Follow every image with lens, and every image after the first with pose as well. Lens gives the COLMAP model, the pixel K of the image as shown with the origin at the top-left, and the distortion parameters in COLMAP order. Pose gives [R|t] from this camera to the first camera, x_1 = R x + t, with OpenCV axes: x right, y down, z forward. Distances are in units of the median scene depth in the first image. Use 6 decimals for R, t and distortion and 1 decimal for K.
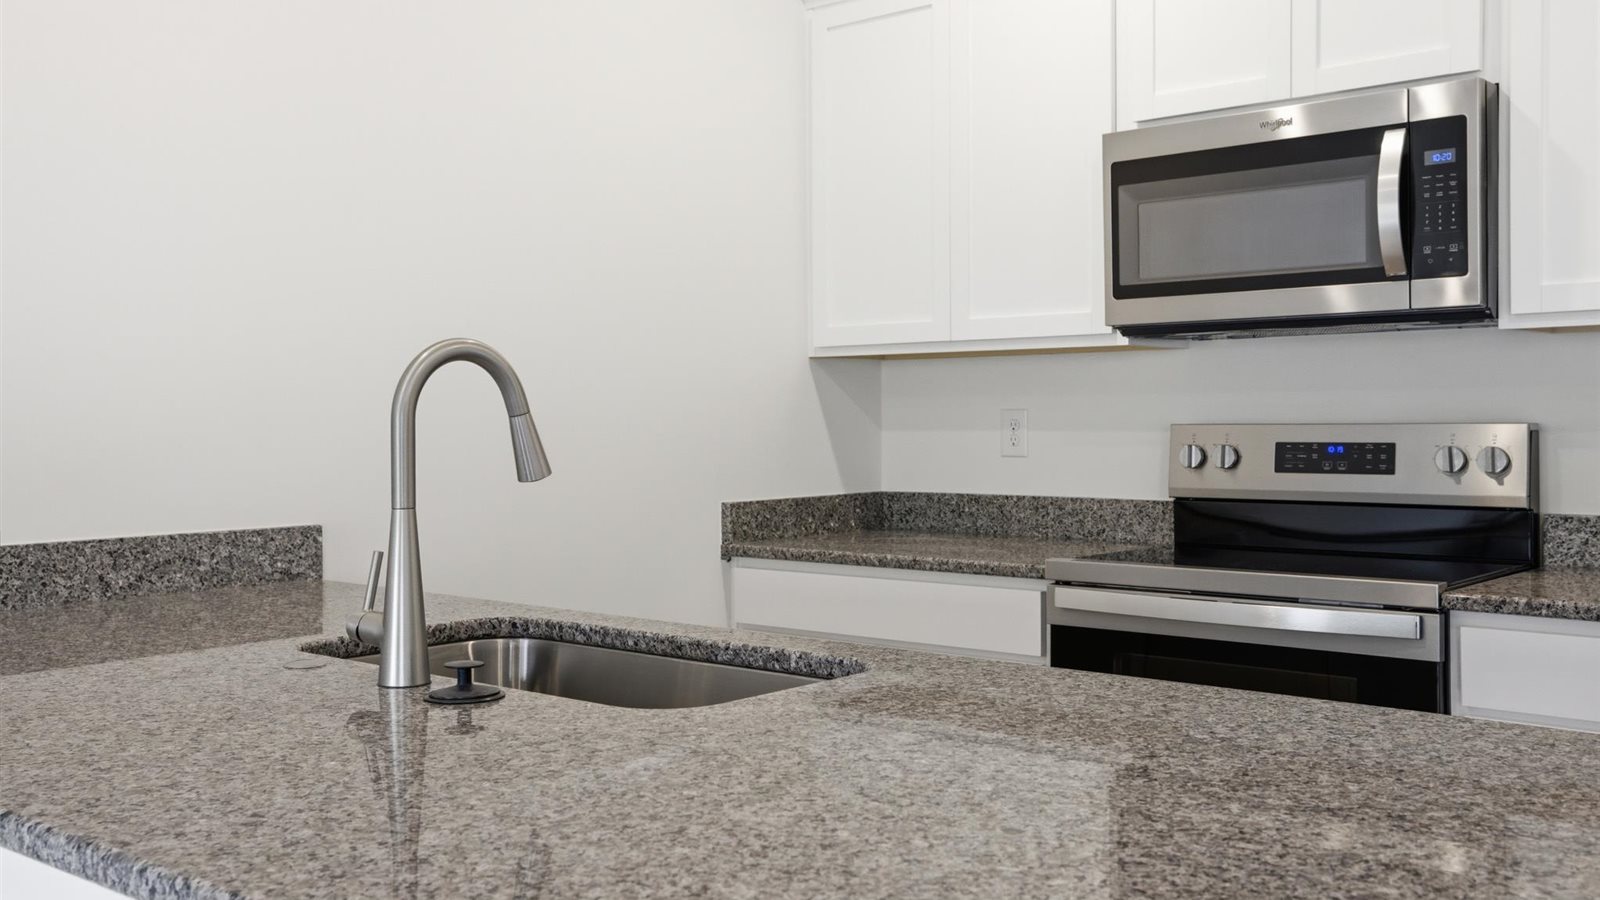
lens RADIAL K [[1461.7, 0, 805.2], [0, 1461.7, 454.3], [0, 0, 1]] dist [0.047988, 0.000000]
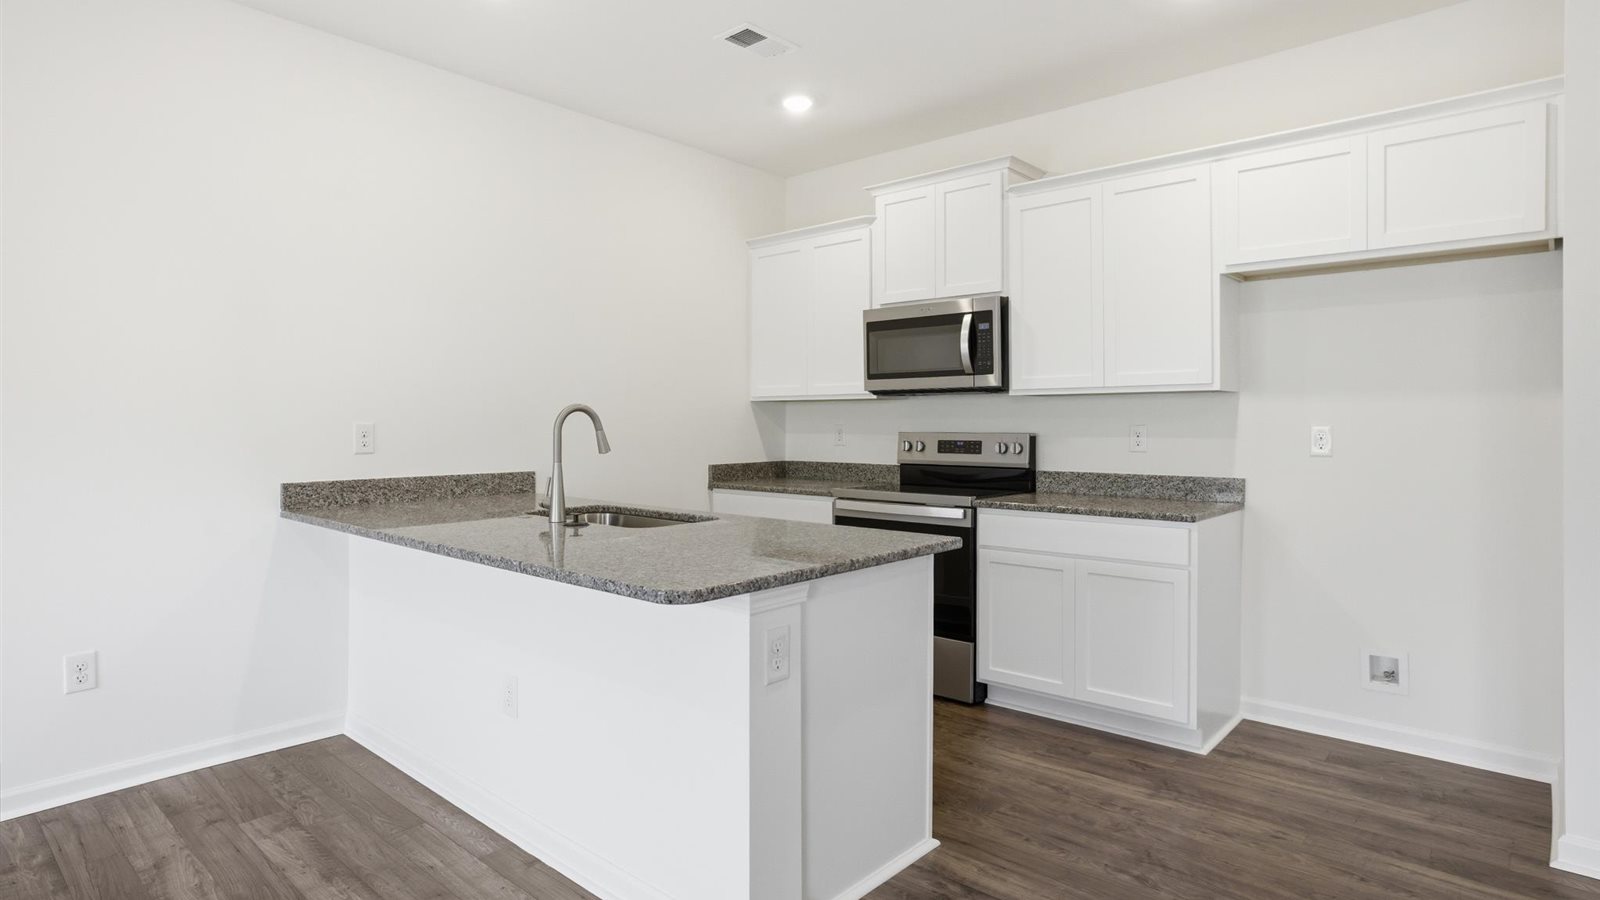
lens RADIAL K [[827.3, 0, 802.8], [0, 827.3, 434.4], [0, 0, 1]] dist [-0.003675, 0.000217]
pose [[0.999781, 0.005629, -0.020137, 0.142176], [-0.005843, 0.999927, -0.010568, -0.002442], [0.020076, 0.010683, 0.999741, -0.367806]]
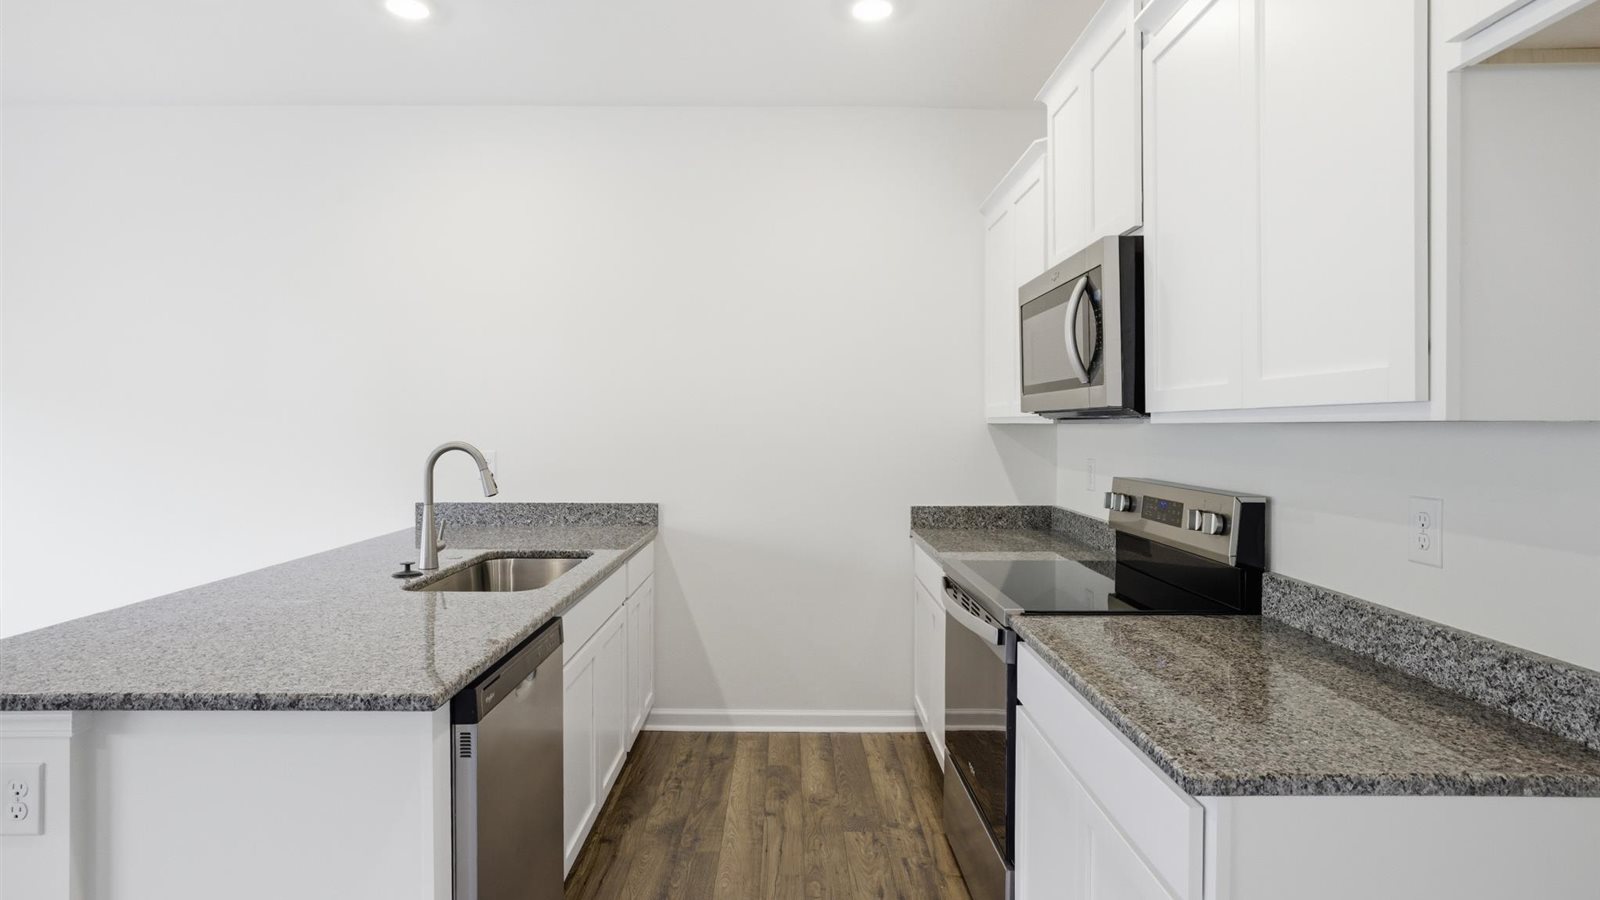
lens RADIAL K [[827.3, 0, 841.0], [0, 827.3, 426.0], [0, 0, 1]] dist [-0.003675, 0.000217]
pose [[0.673751, 0.009817, -0.738893, 0.768355], [-0.027018, 0.999570, -0.011356, -0.062117], [0.738464, 0.027615, 0.673727, 0.293410]]
